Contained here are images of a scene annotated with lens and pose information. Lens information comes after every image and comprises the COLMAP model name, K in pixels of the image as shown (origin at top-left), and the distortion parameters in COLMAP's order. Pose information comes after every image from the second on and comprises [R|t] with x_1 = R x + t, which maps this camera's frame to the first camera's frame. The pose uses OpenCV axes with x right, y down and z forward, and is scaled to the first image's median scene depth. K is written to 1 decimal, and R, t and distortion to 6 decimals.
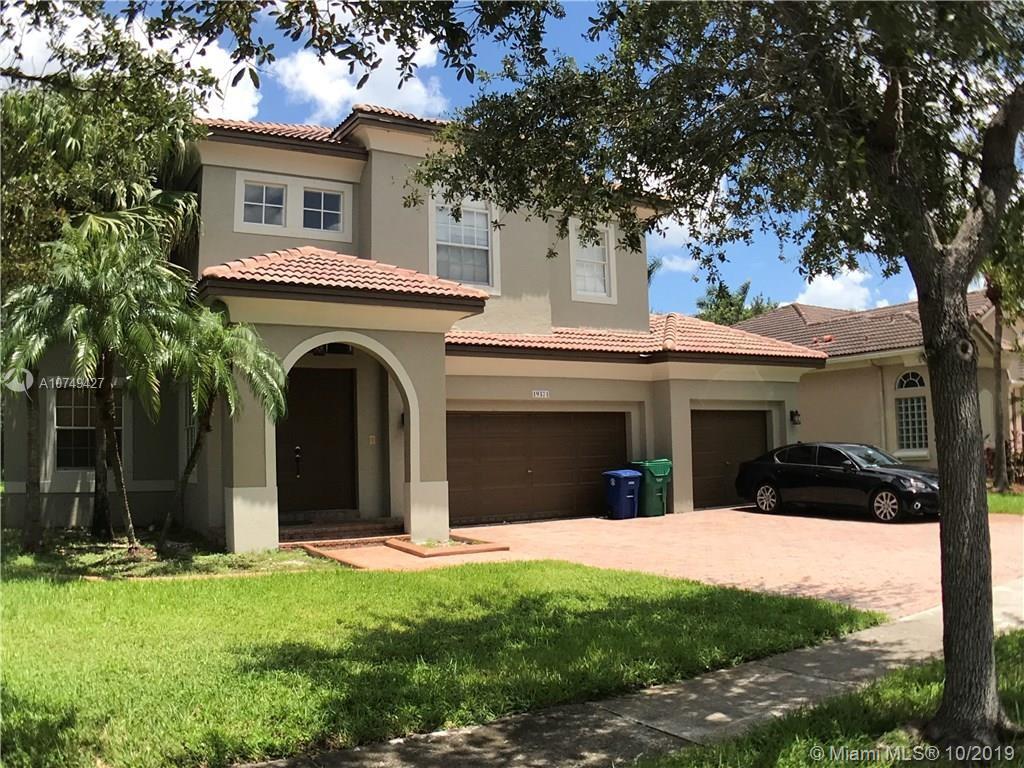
lens RADIAL K [[866.2, 0, 513.8], [0, 866.2, 391.2], [0, 0, 1]] dist [-0.270488, 0.048169]
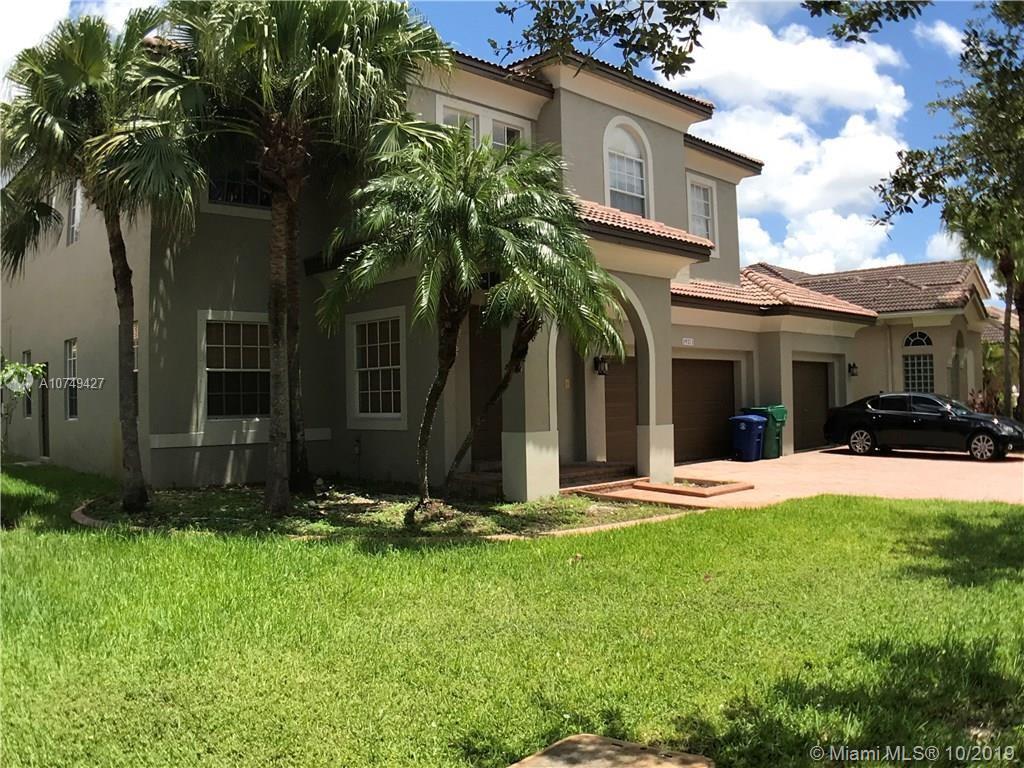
lens RADIAL K [[866.2, 0, 513.8], [0, 866.2, 391.2], [0, 0, 1]] dist [-0.270488, 0.048169]
pose [[0.977502, 0.008459, 0.210756, -0.383831], [-0.020362, 0.998313, 0.054370, 0.011129], [-0.209941, -0.057438, 0.976025, 0.037450]]
